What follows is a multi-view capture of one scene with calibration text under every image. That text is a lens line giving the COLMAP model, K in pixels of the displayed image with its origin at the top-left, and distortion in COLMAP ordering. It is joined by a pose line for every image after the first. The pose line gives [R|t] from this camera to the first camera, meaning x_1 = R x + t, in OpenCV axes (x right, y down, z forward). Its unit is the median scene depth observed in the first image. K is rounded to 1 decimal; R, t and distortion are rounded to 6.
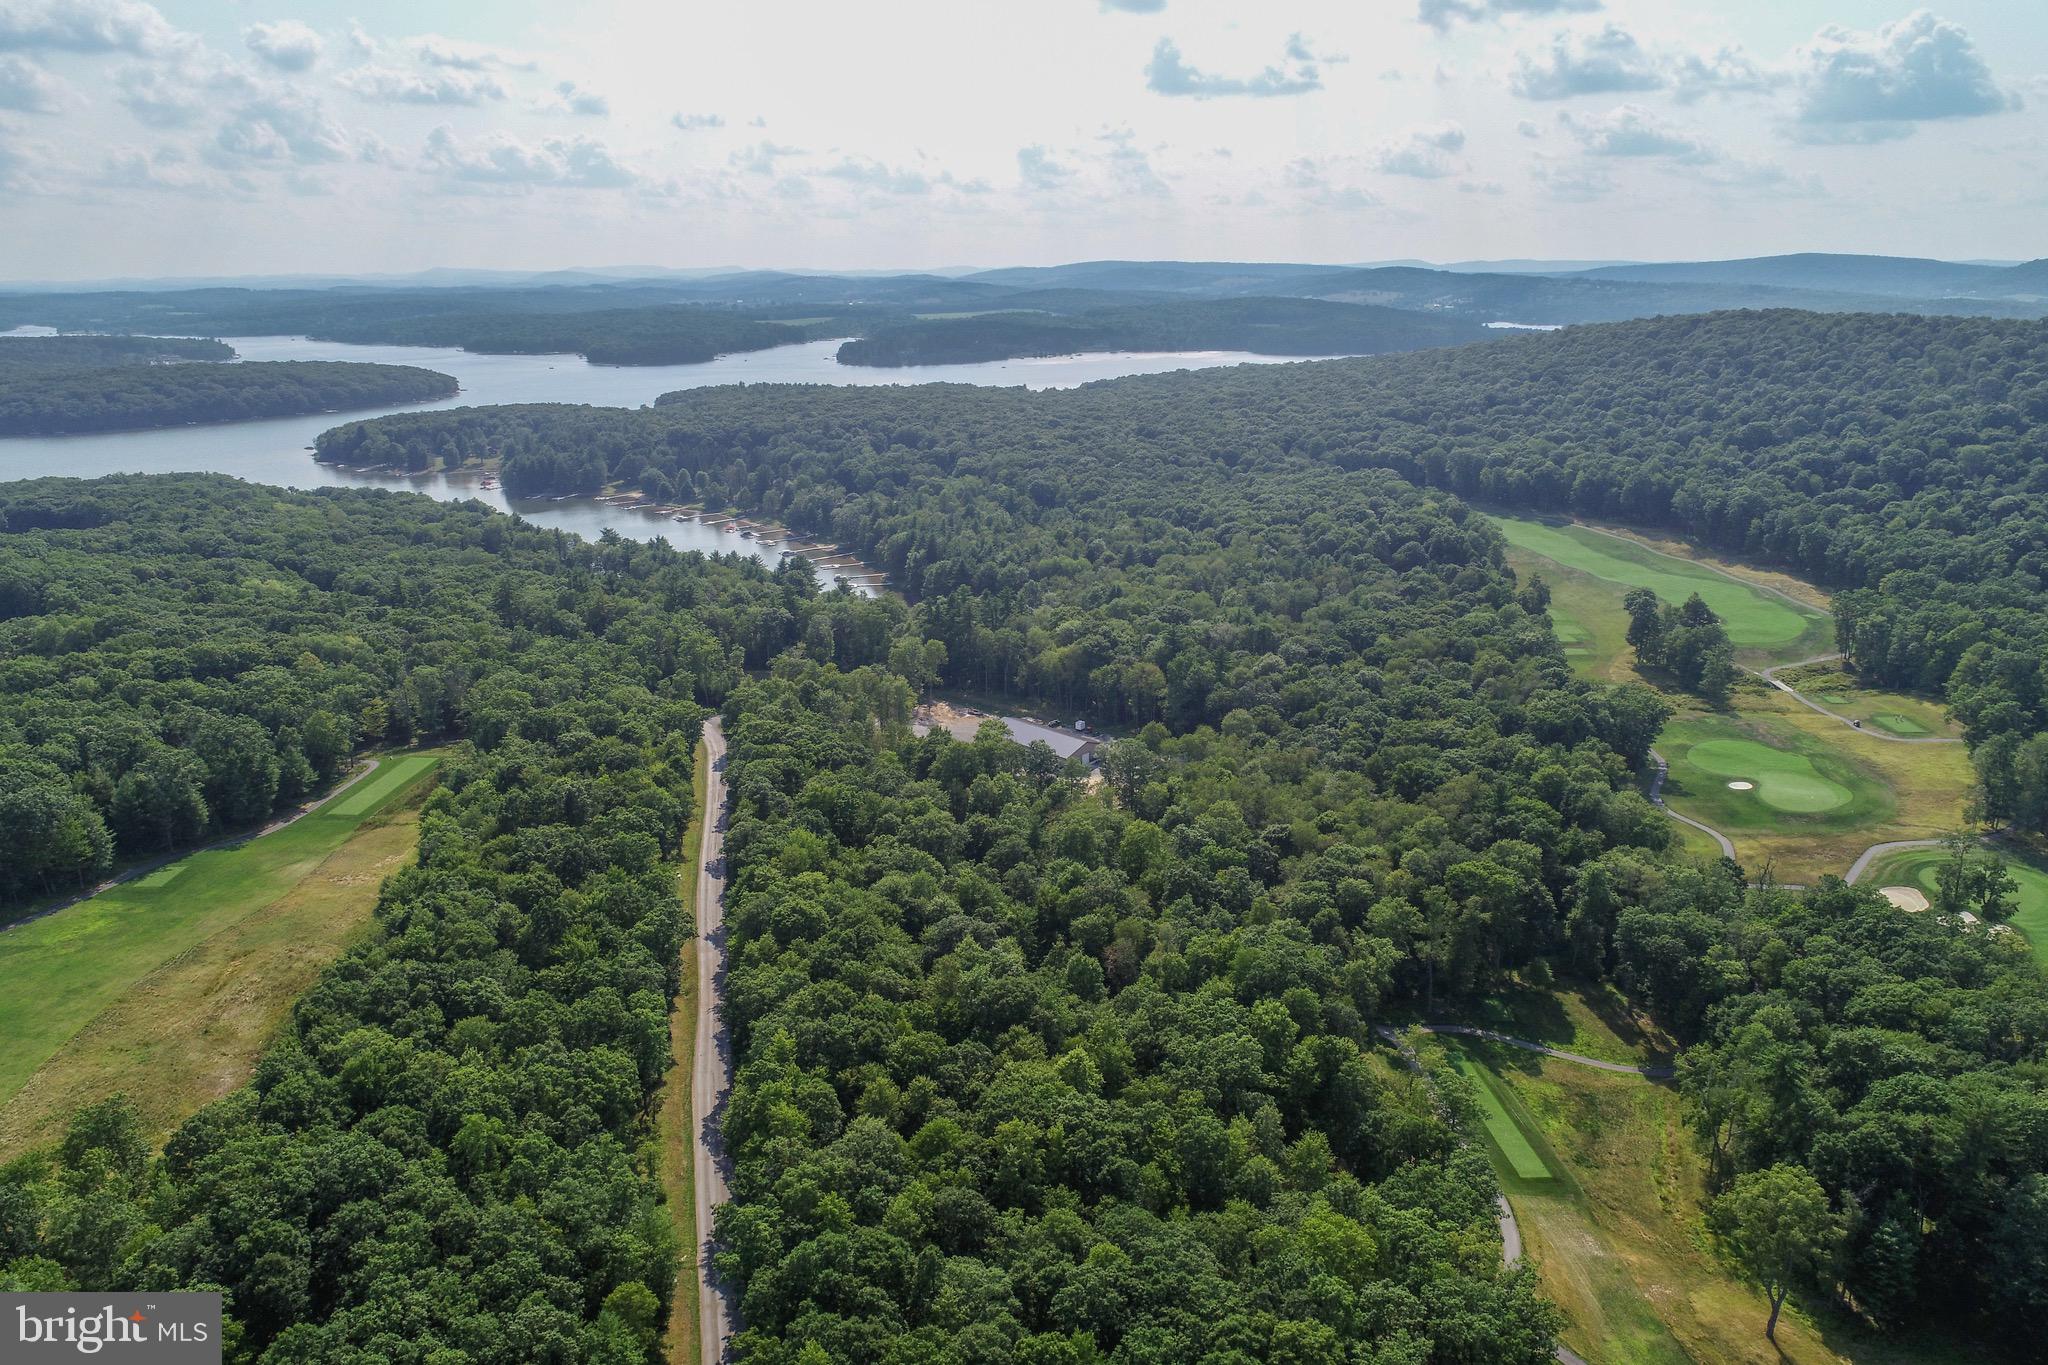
lens RADIAL K [[1367.1, 0, 1021.7], [0, 1367.1, 693.5], [0, 0, 1]] dist [-0.004021, 0.001479]
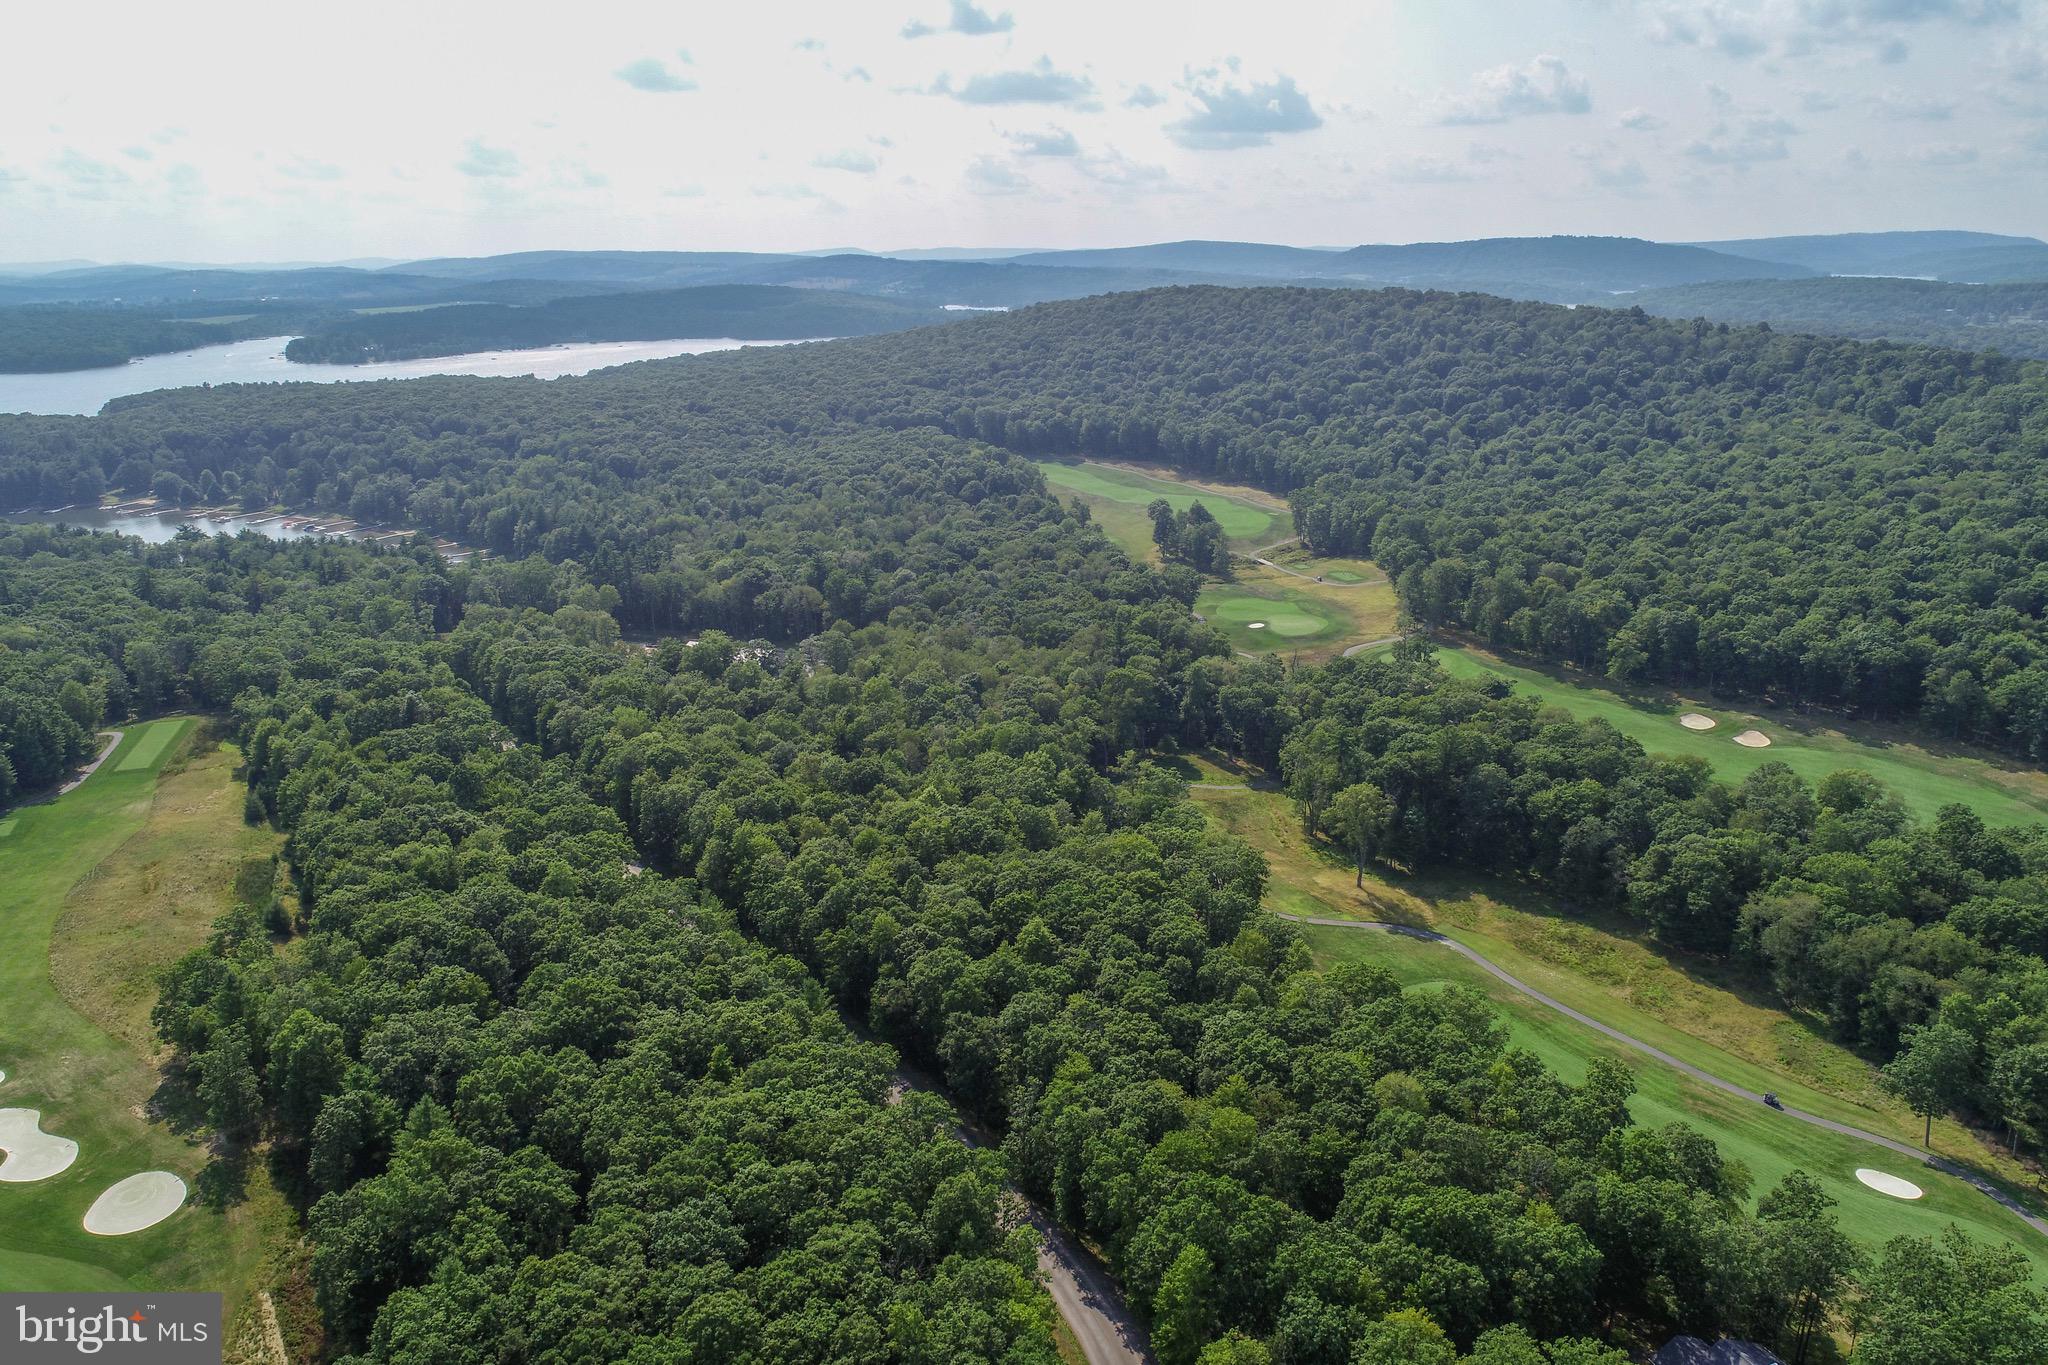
lens RADIAL K [[1367.1, 0, 1021.7], [0, 1367.1, 693.5], [0, 0, 1]] dist [-0.004021, 0.001479]
pose [[0.925978, -0.120342, 0.357887, -0.146063], [0.117723, 0.992618, 0.029183, 0.051104], [-0.358757, 0.015108, 0.933309, -0.149399]]
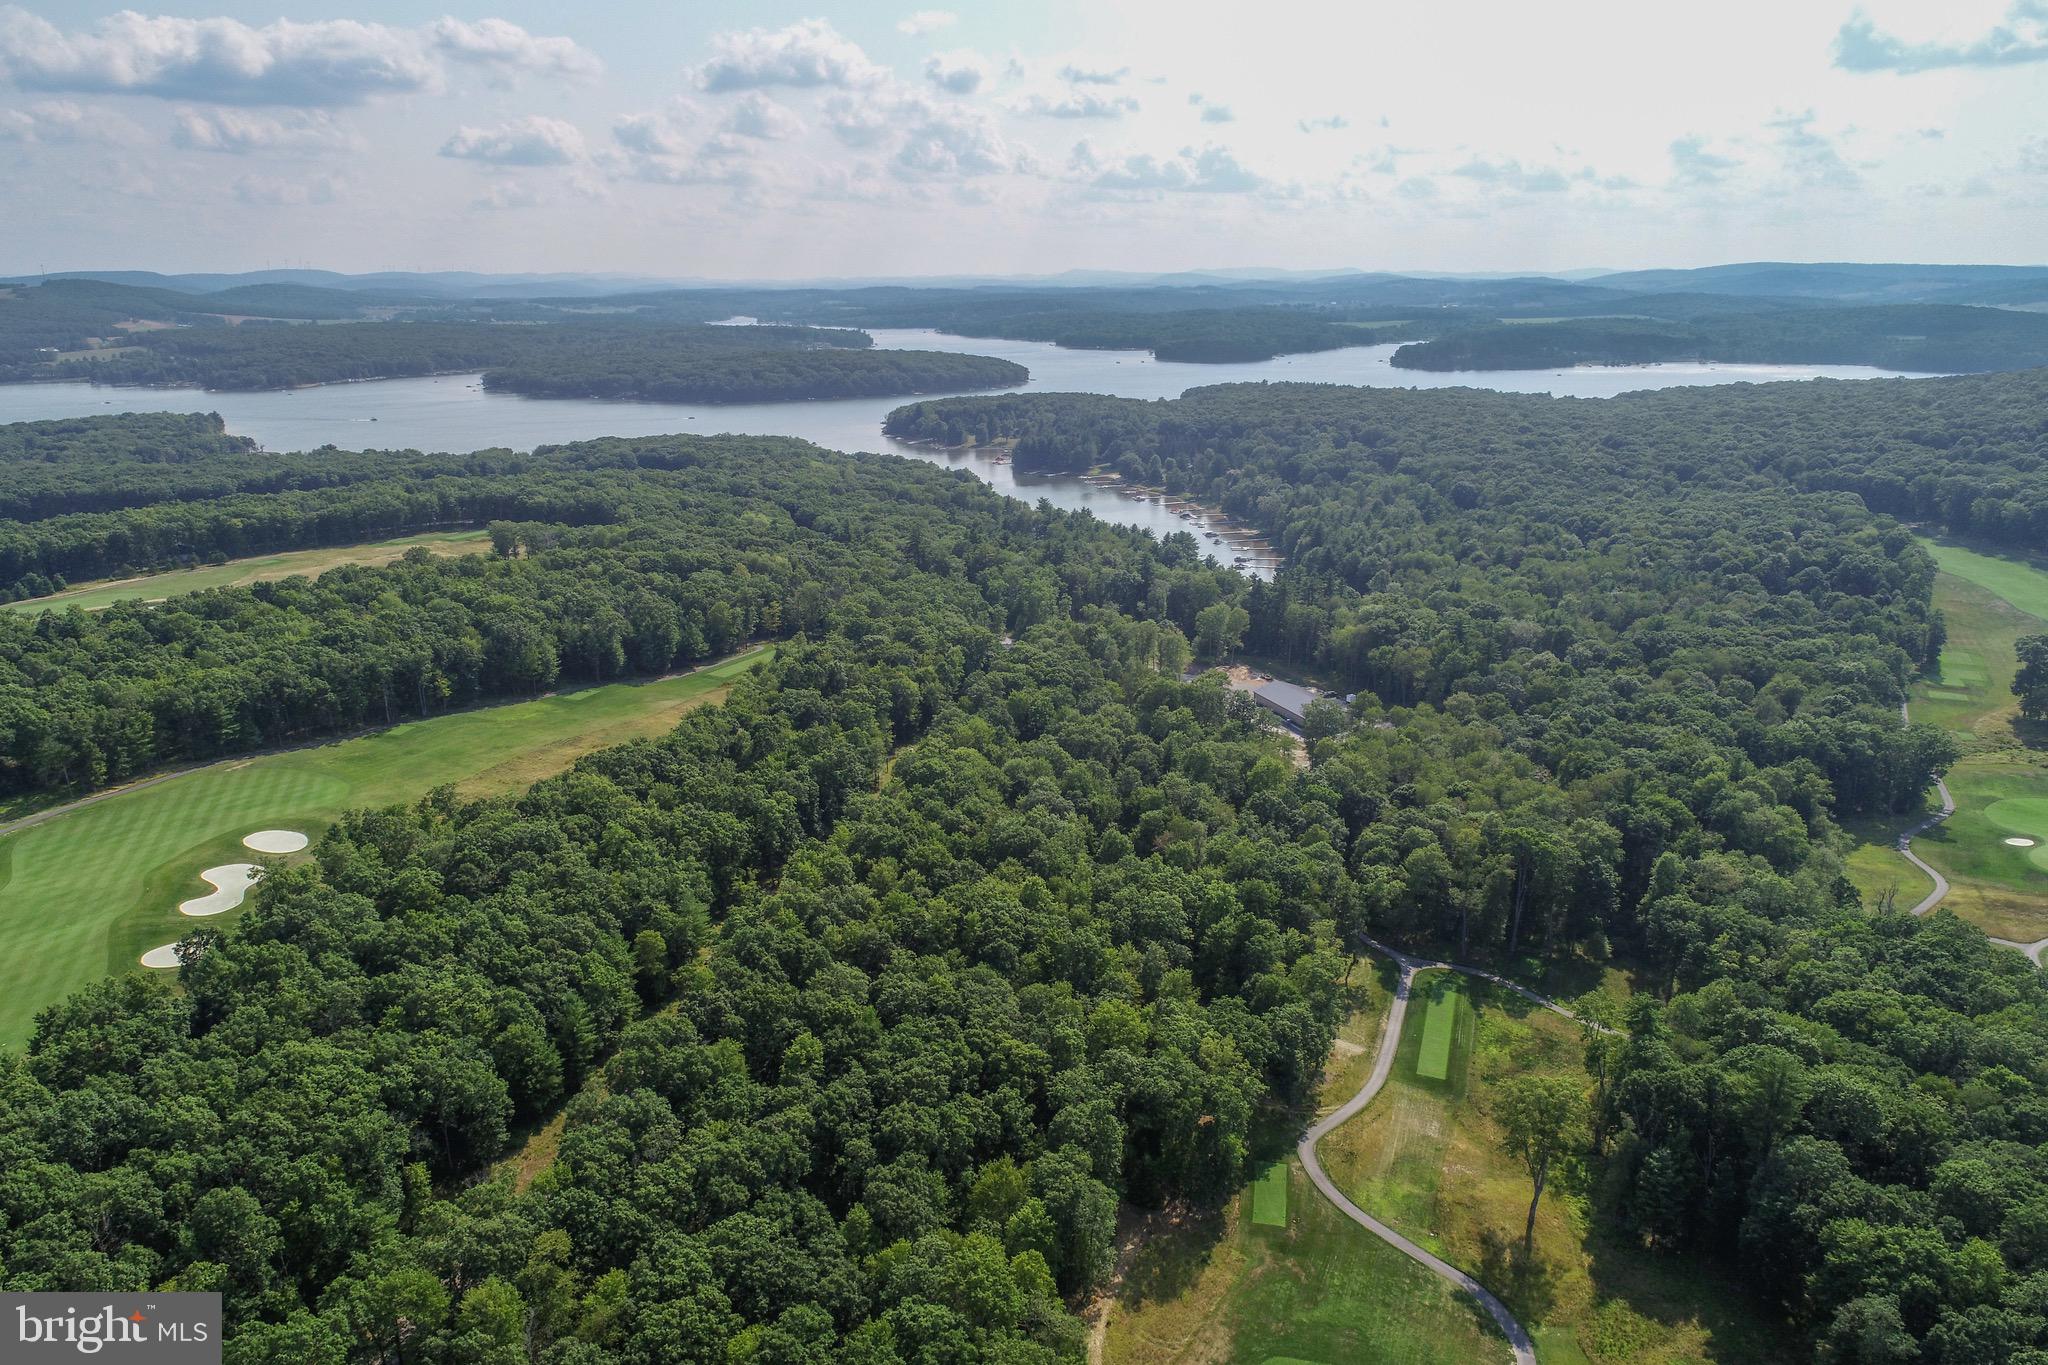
lens RADIAL K [[1367.1, 0, 1021.7], [0, 1367.1, 693.5], [0, 0, 1]] dist [-0.004021, 0.001479]
pose [[0.909581, 0.123489, -0.396752, 0.203857], [-0.123820, 0.991992, 0.024891, 0.021730], [0.396649, 0.026485, 0.917588, -0.080430]]
